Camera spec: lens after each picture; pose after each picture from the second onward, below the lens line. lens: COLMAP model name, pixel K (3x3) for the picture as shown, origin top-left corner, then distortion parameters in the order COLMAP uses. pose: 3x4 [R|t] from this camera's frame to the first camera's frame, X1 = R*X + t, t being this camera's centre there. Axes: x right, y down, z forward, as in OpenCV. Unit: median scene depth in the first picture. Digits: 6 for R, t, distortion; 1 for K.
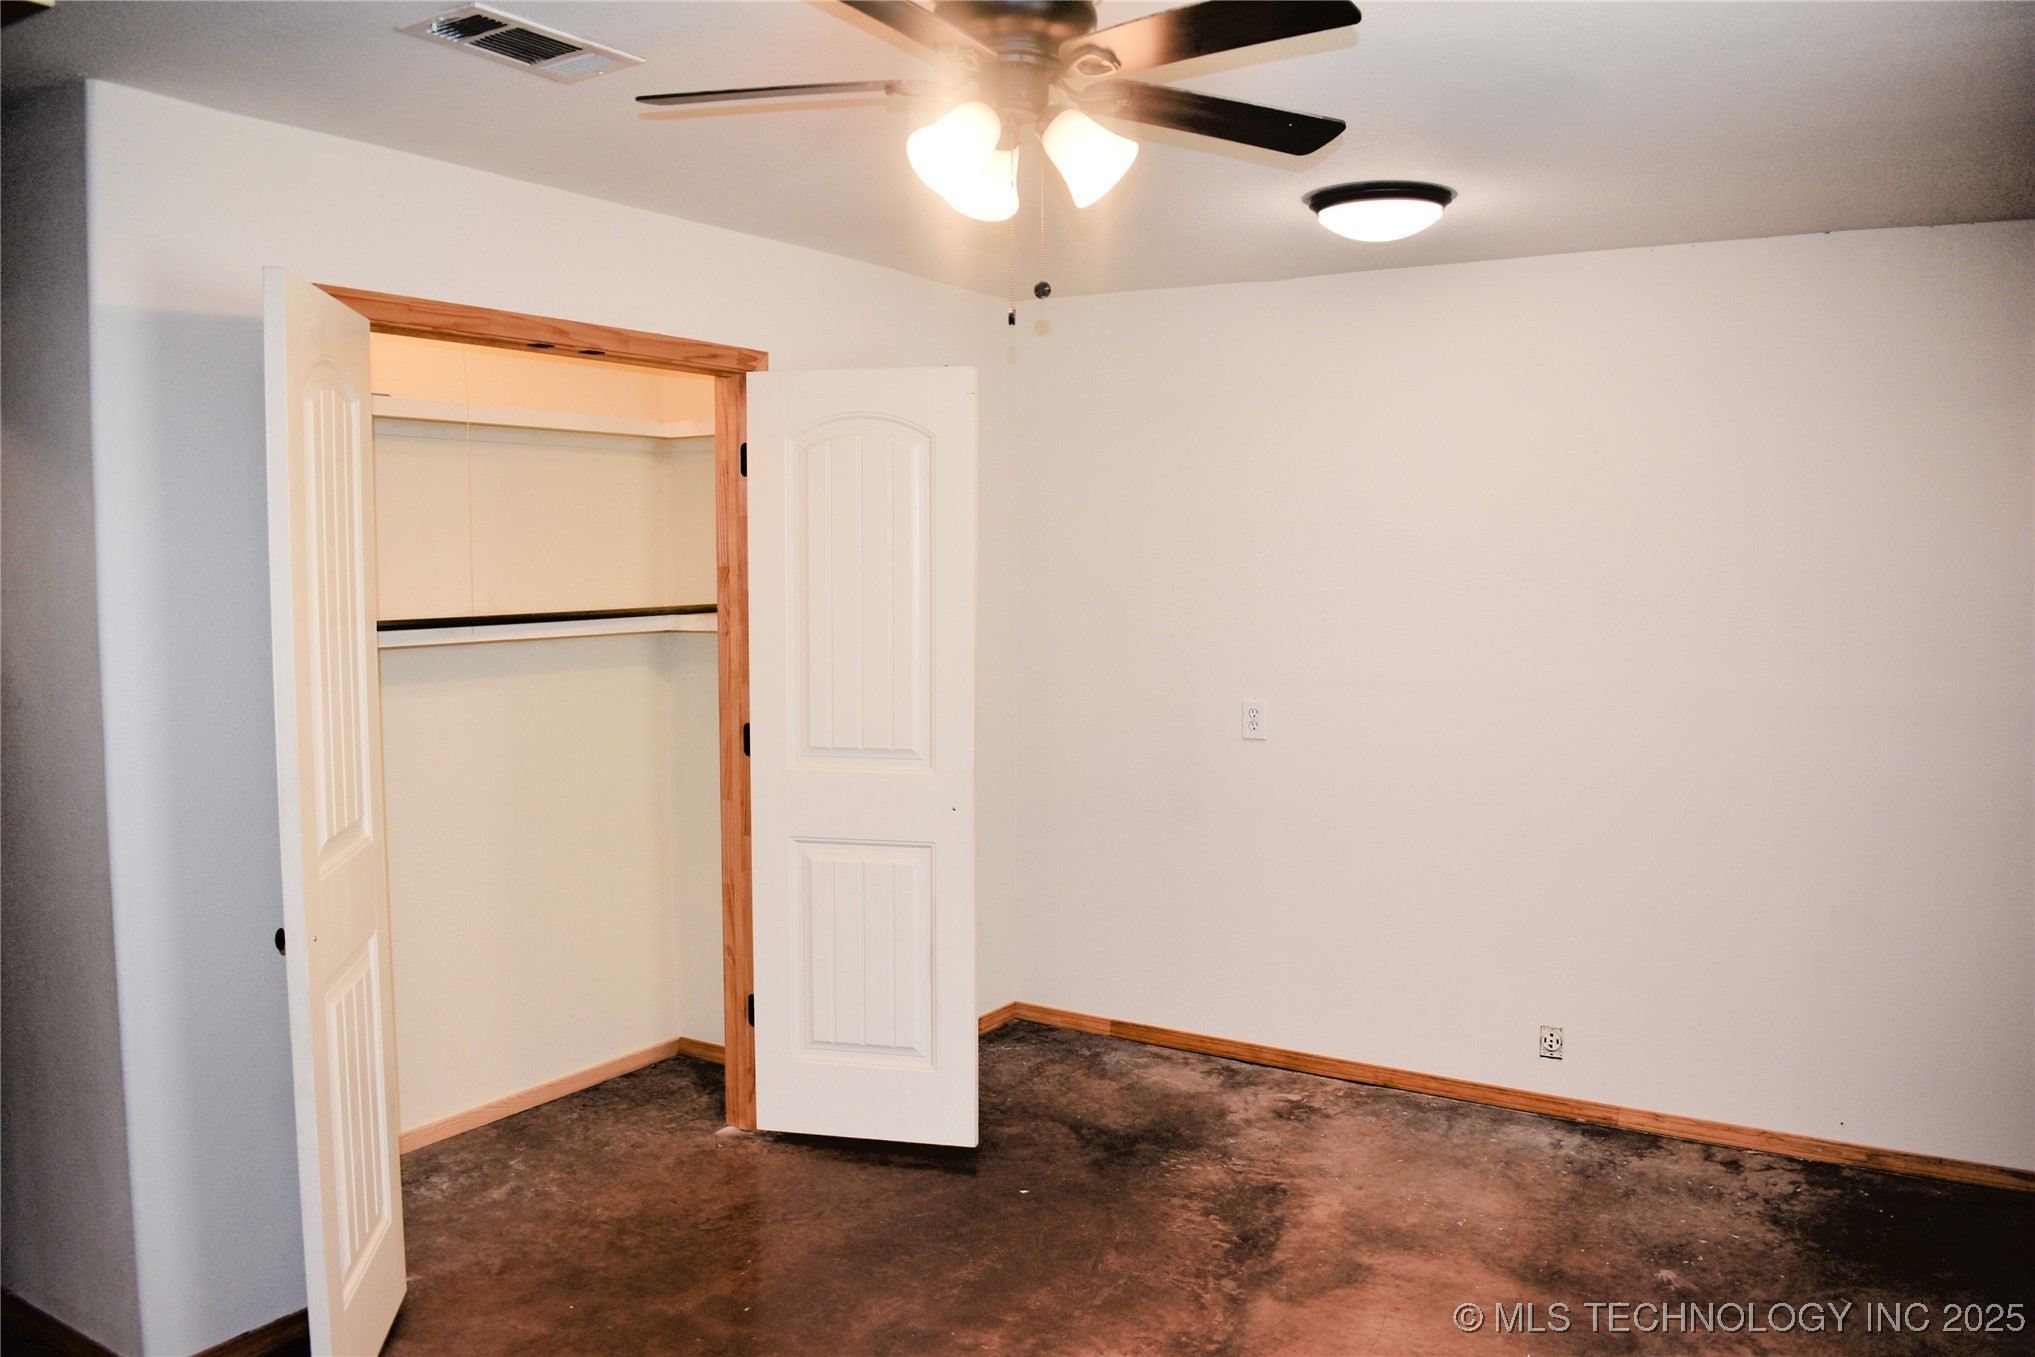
lens RADIAL K [[1589.4, 0, 1028.9], [0, 1589.4, 659.6], [0, 0, 1]] dist [-0.092530, 0.012279]
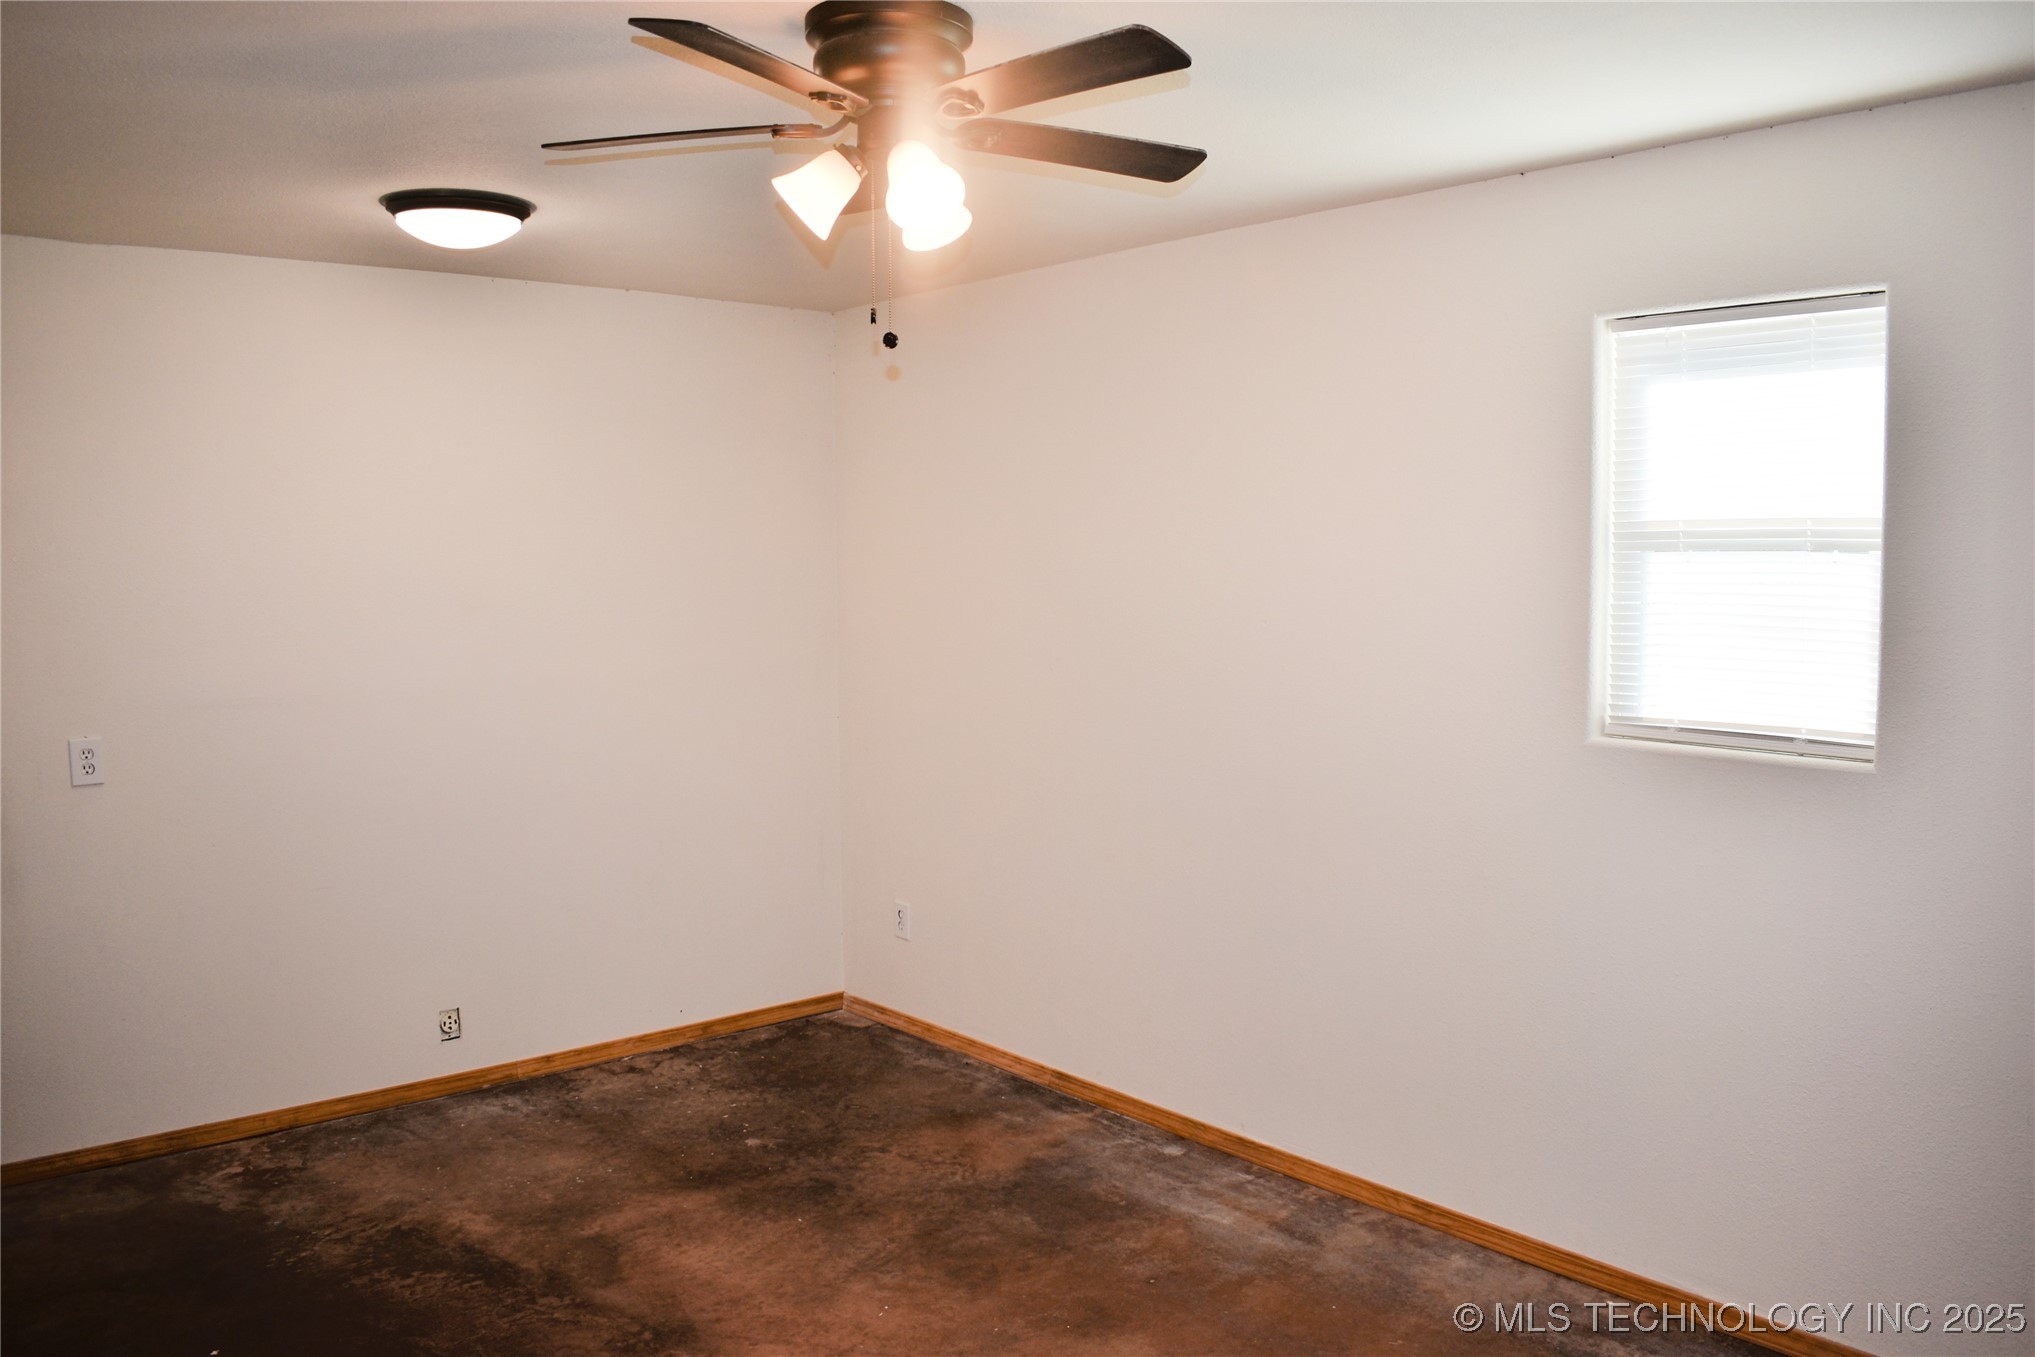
lens RADIAL K [[1589.4, 0, 1029.8], [0, 1589.4, 691.6], [0, 0, 1]] dist [-0.092530, 0.012279]
pose [[0.316494, -0.095140, 0.943811, -0.551608], [0.073454, 0.994428, 0.075610, -0.028624], [-0.945746, 0.045397, 0.321719, 0.315500]]
